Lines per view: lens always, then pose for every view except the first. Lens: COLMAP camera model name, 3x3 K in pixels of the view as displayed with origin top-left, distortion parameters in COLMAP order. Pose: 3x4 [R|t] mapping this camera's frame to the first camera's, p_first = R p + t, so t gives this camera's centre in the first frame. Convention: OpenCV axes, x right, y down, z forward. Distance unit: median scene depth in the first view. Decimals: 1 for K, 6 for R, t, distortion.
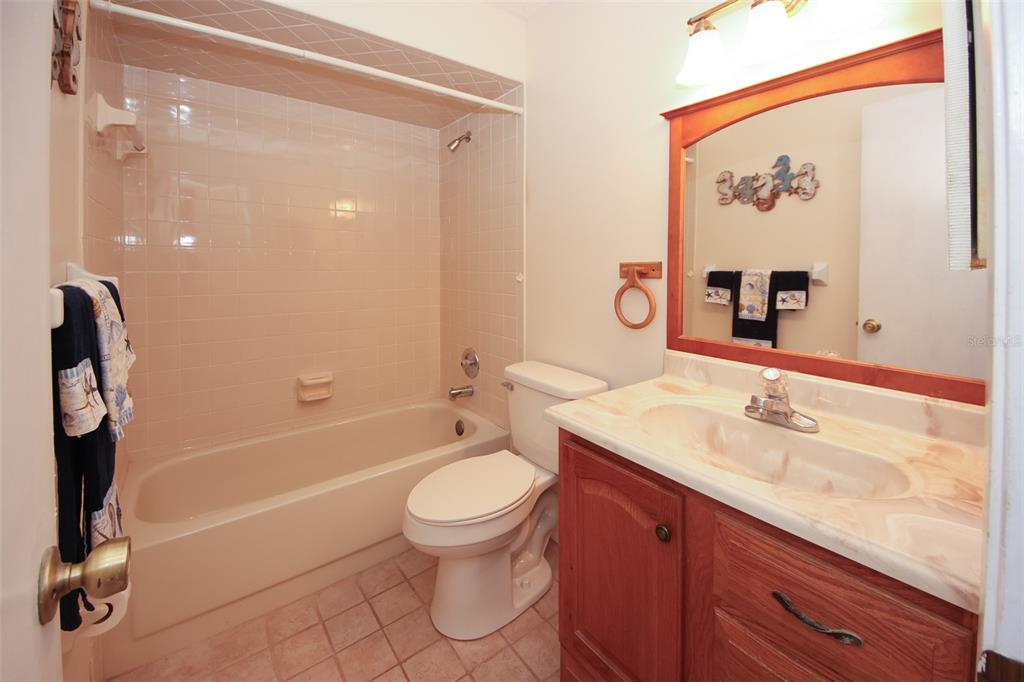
lens RADIAL K [[401.6, 0, 512.0], [0, 401.6, 341.0], [0, 0, 1]] dist [0.001636, -0.012558]
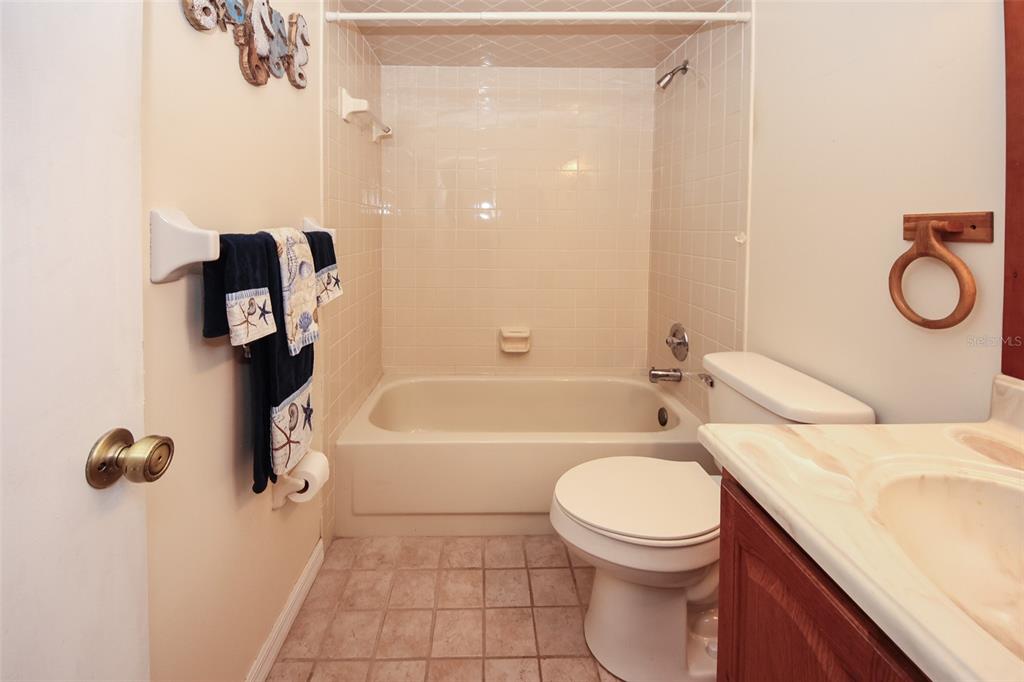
lens RADIAL K [[408.6, 0, 510.0], [0, 408.6, 289.8], [0, 0, 1]] dist [0.000328, 0.000009]
pose [[0.802827, 0.089379, -0.589474, 0.137176], [-0.112547, 0.993643, -0.002621, -0.013811], [0.585493, 0.068448, 0.807783, 0.147387]]
